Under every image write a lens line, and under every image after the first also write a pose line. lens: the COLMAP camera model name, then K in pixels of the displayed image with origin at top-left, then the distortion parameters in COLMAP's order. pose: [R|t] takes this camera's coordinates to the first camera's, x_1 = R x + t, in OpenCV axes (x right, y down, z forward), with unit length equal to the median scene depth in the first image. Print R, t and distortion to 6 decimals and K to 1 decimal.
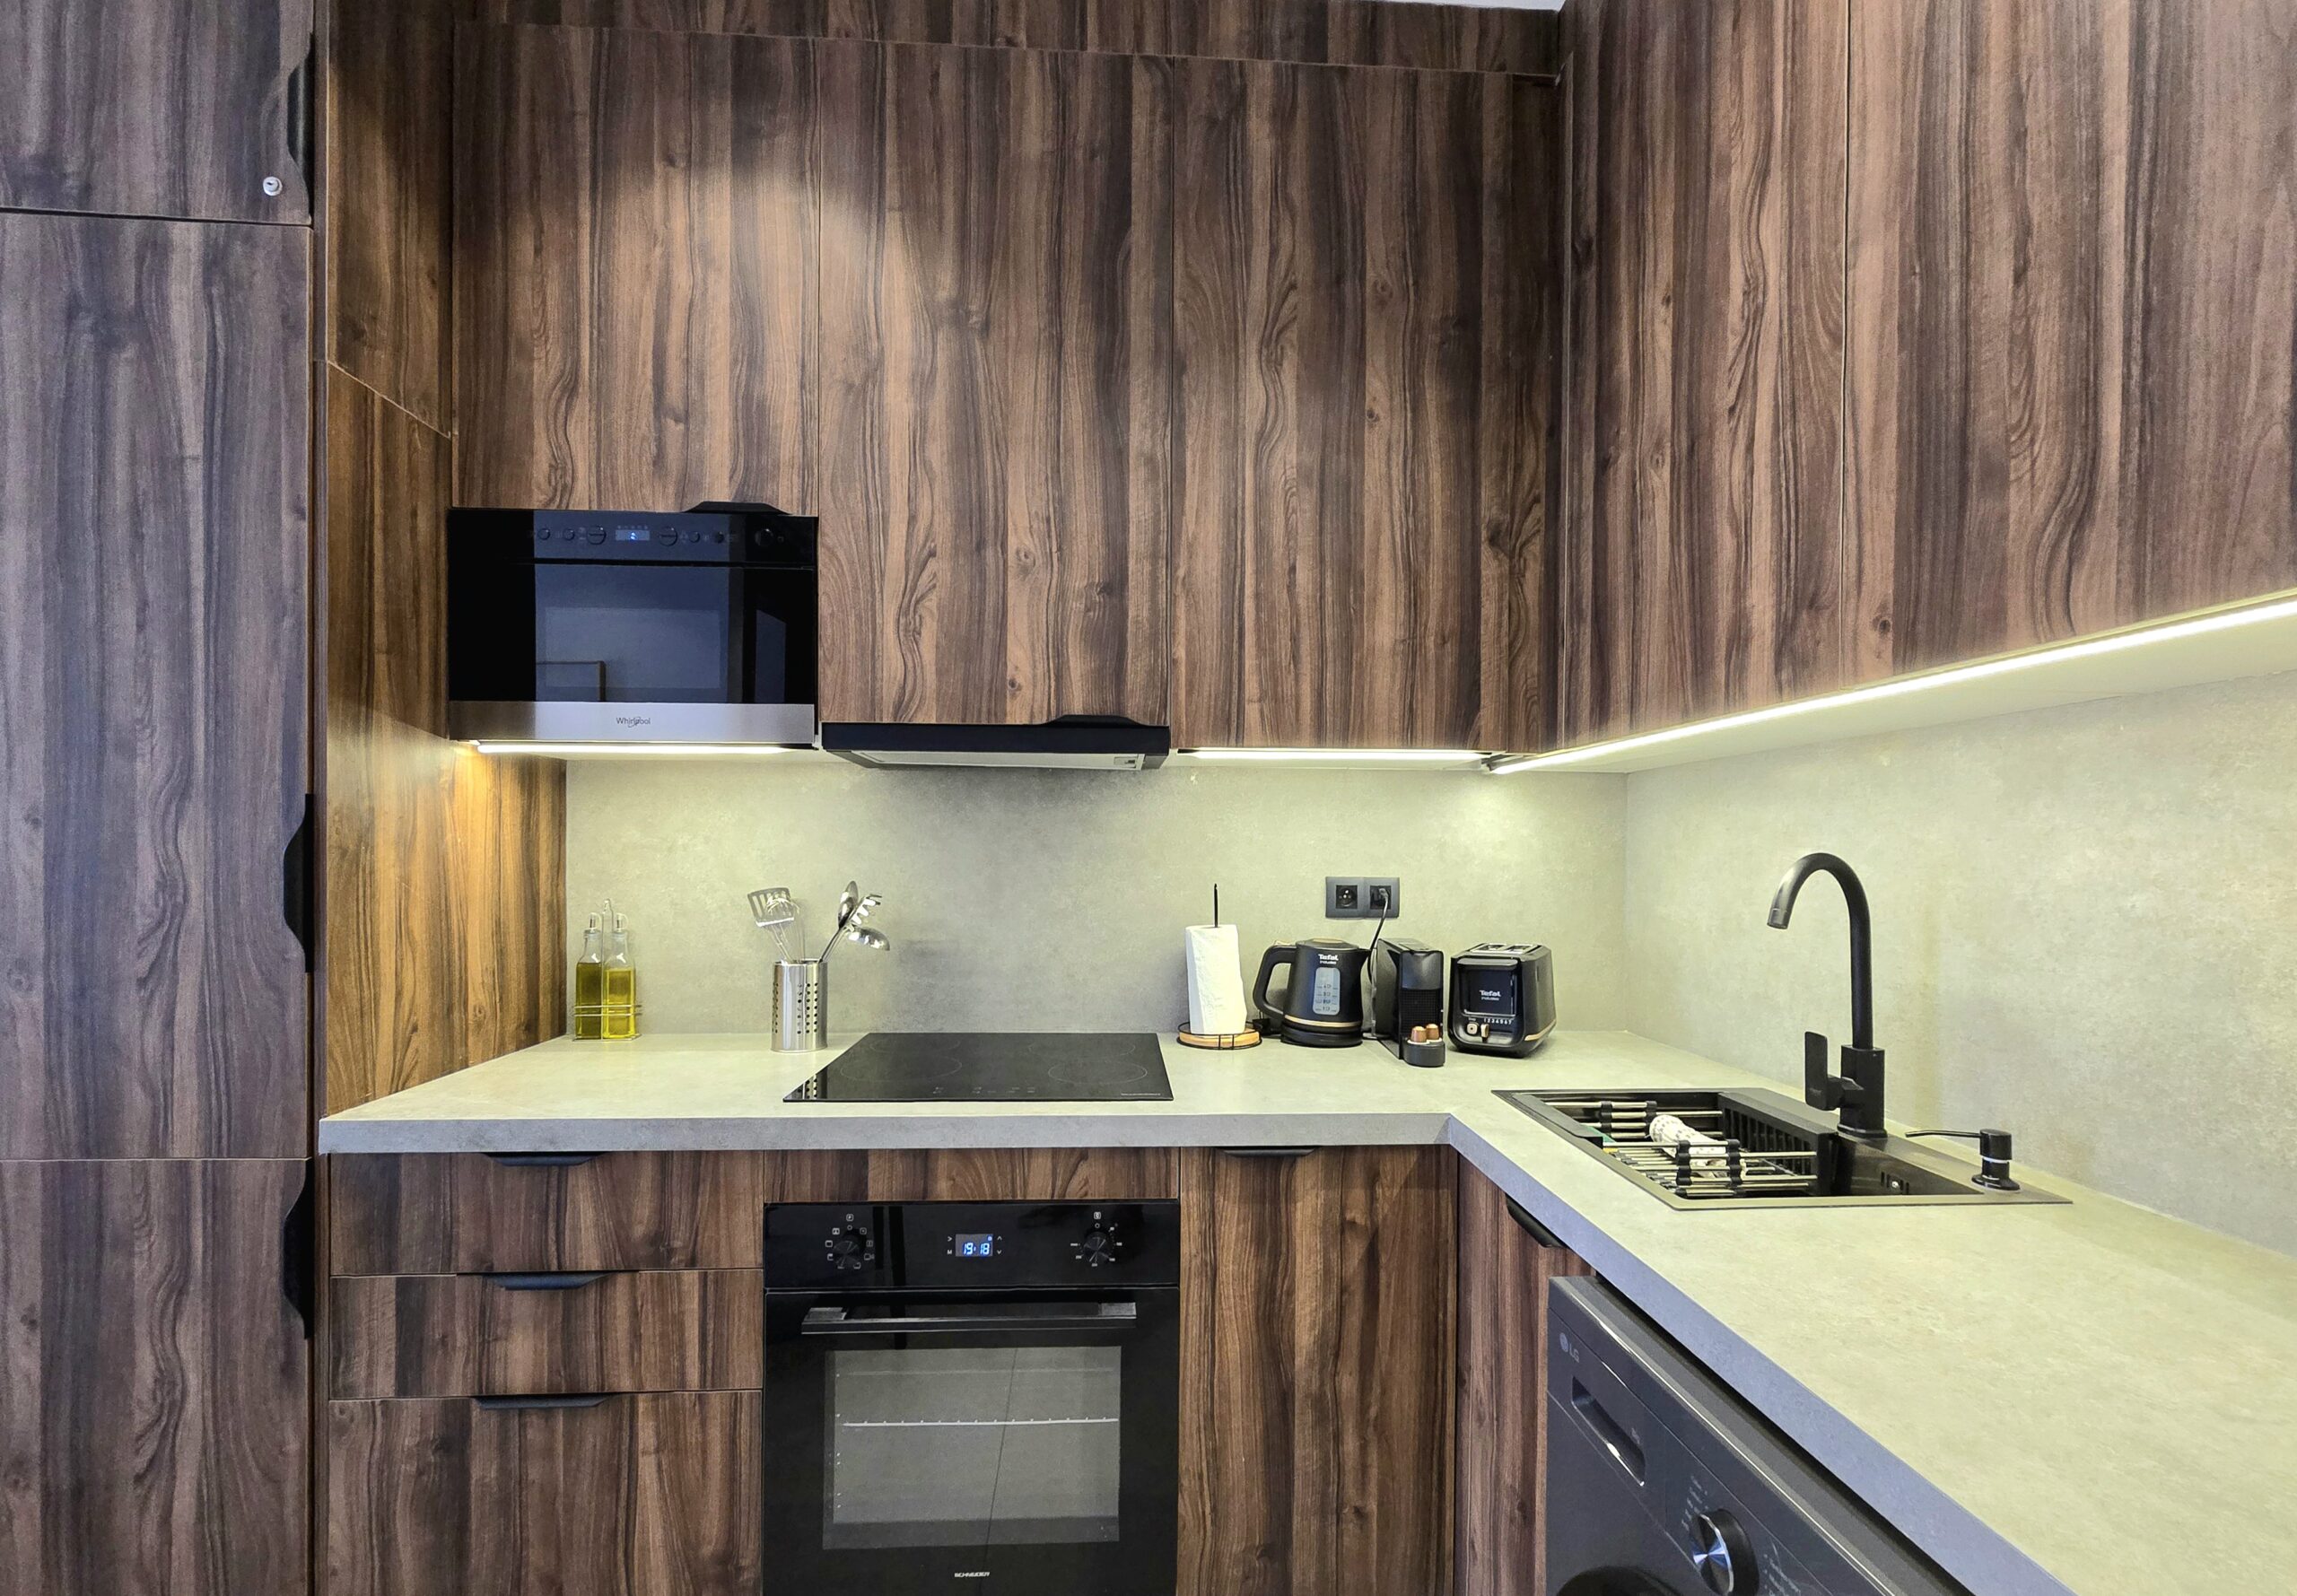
lens RADIAL K [[940.1, 0, 1153.4], [0, 940.1, 853.9], [0, 0, 1]] dist [-0.003025, 0.000160]
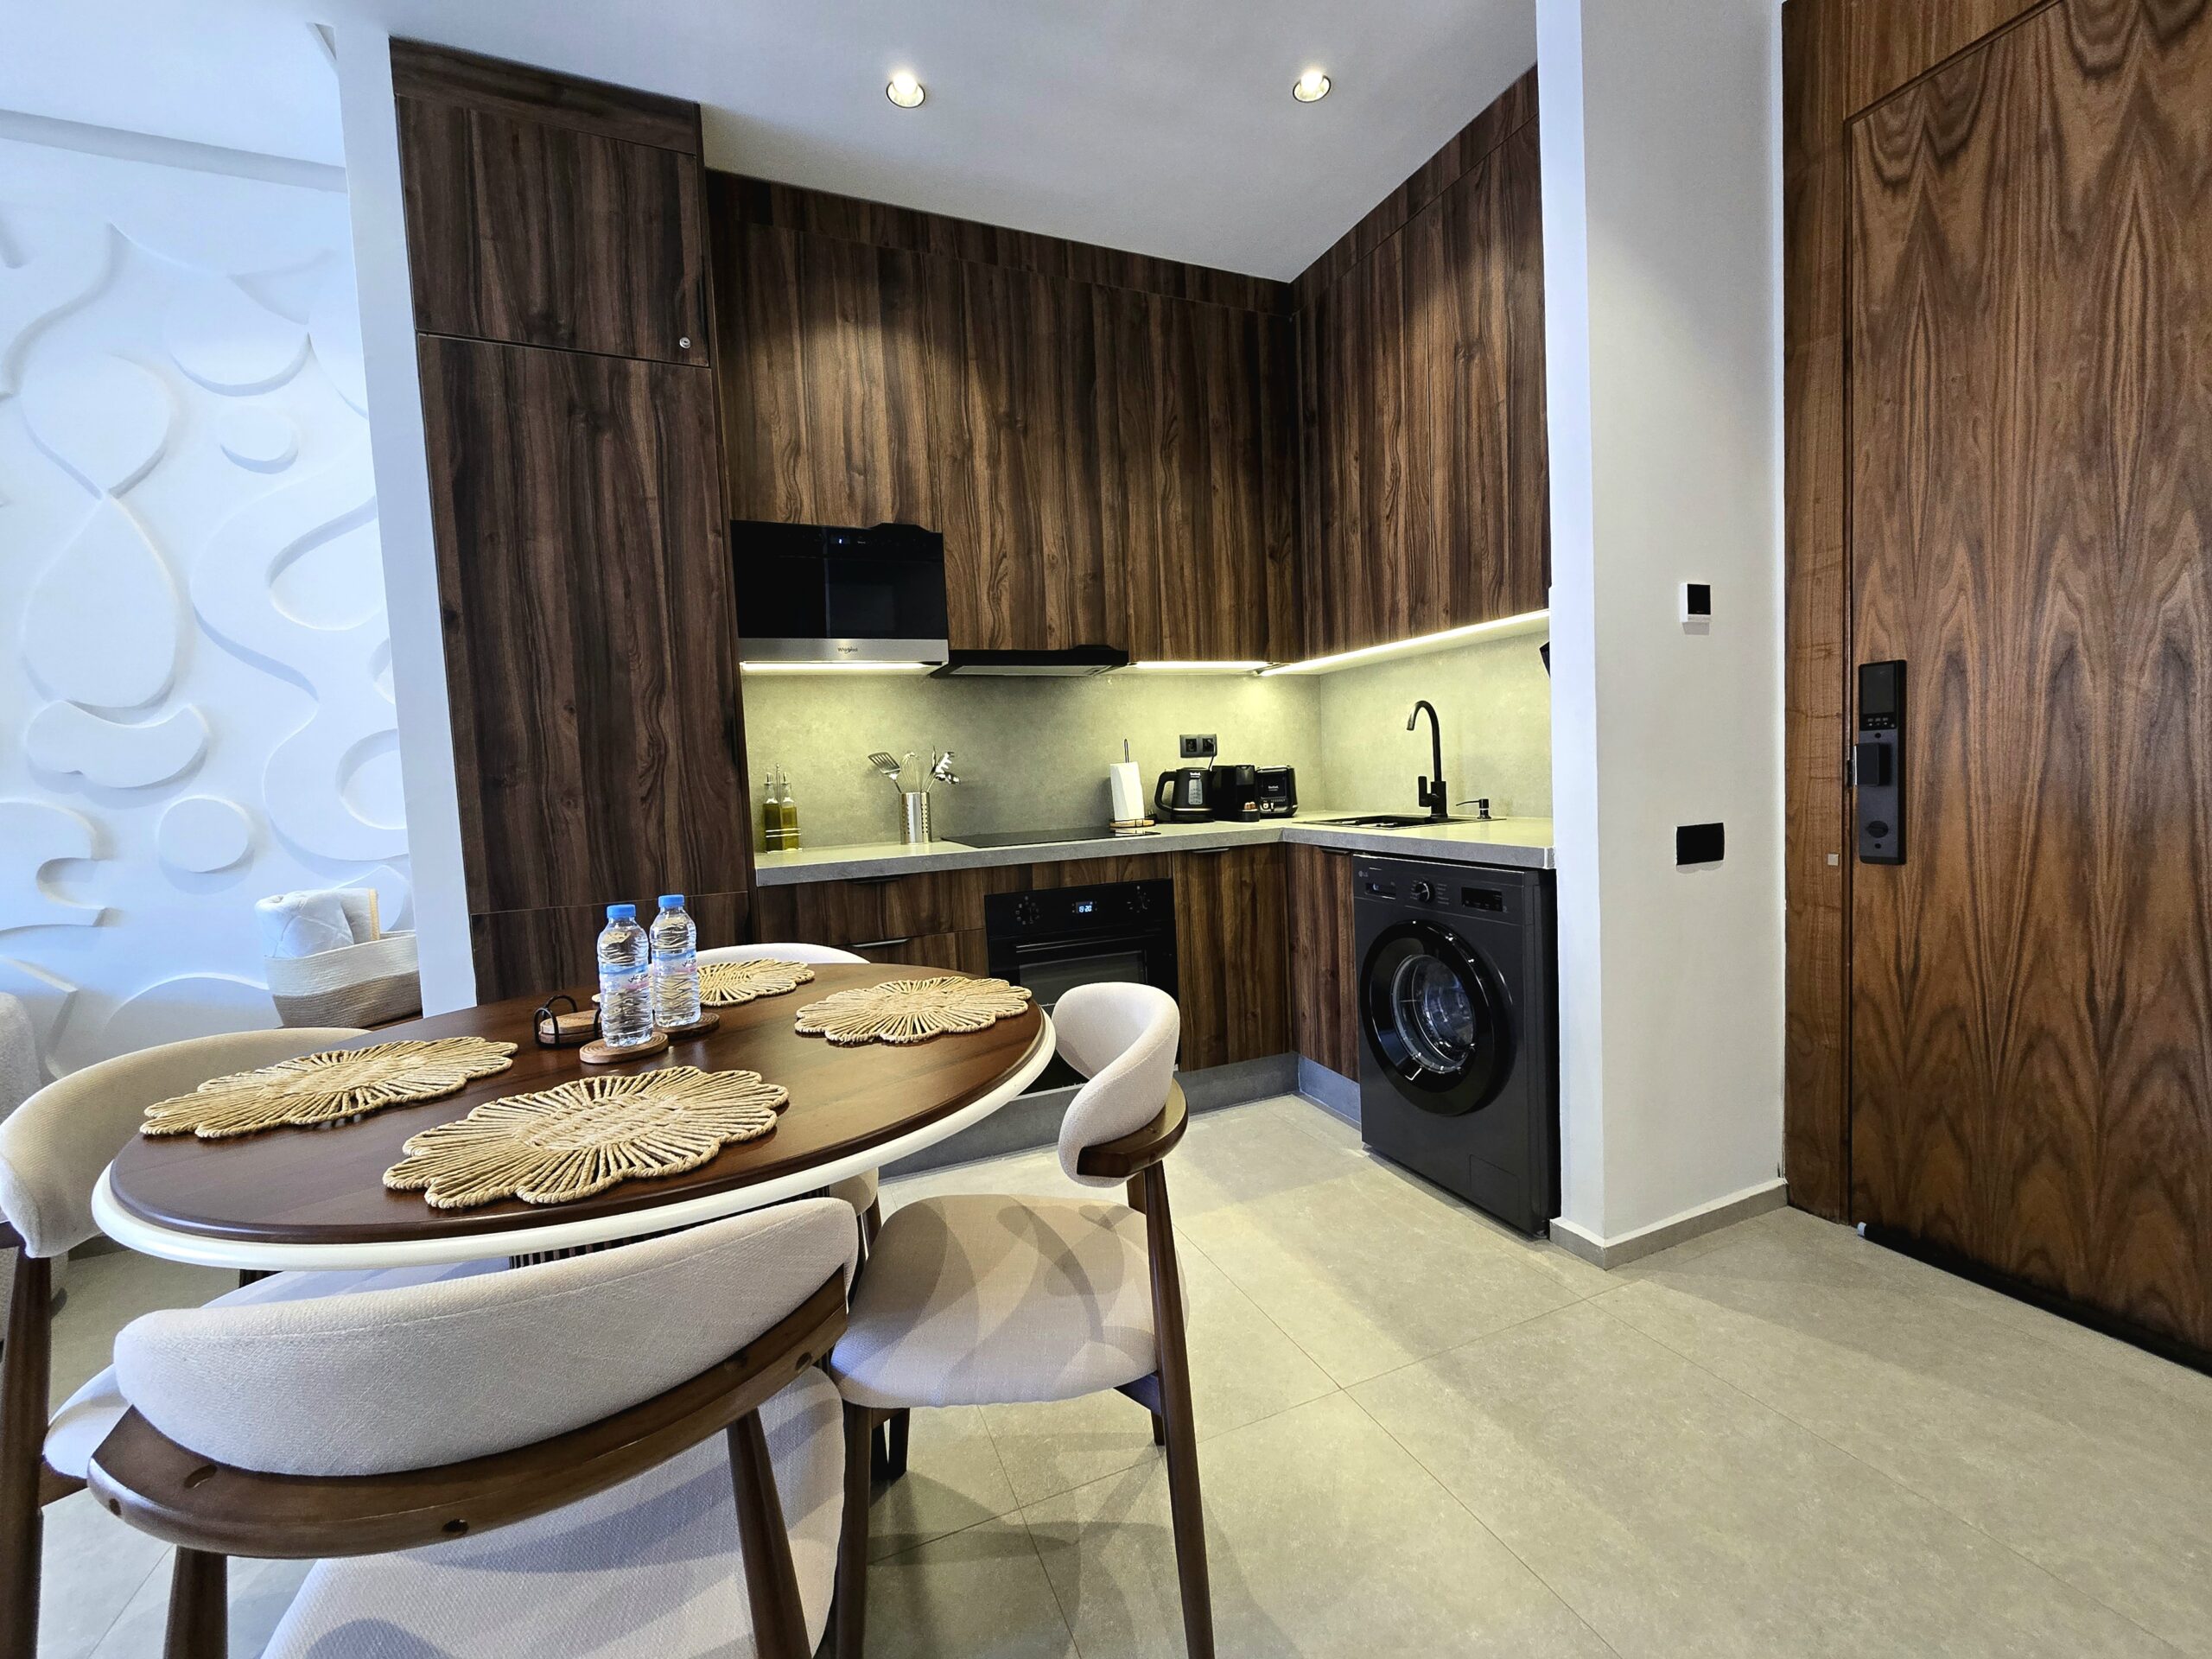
lens RADIAL K [[898.2, 0, 1107.1], [0, 898.2, 825.5], [0, 0, 1]] dist [-0.001239, -0.000055]
pose [[0.939022, -0.071979, 0.336238, -0.684903], [0.054212, 0.996606, 0.061946, 0.105877], [-0.339556, -0.039941, 0.939738, -0.733453]]
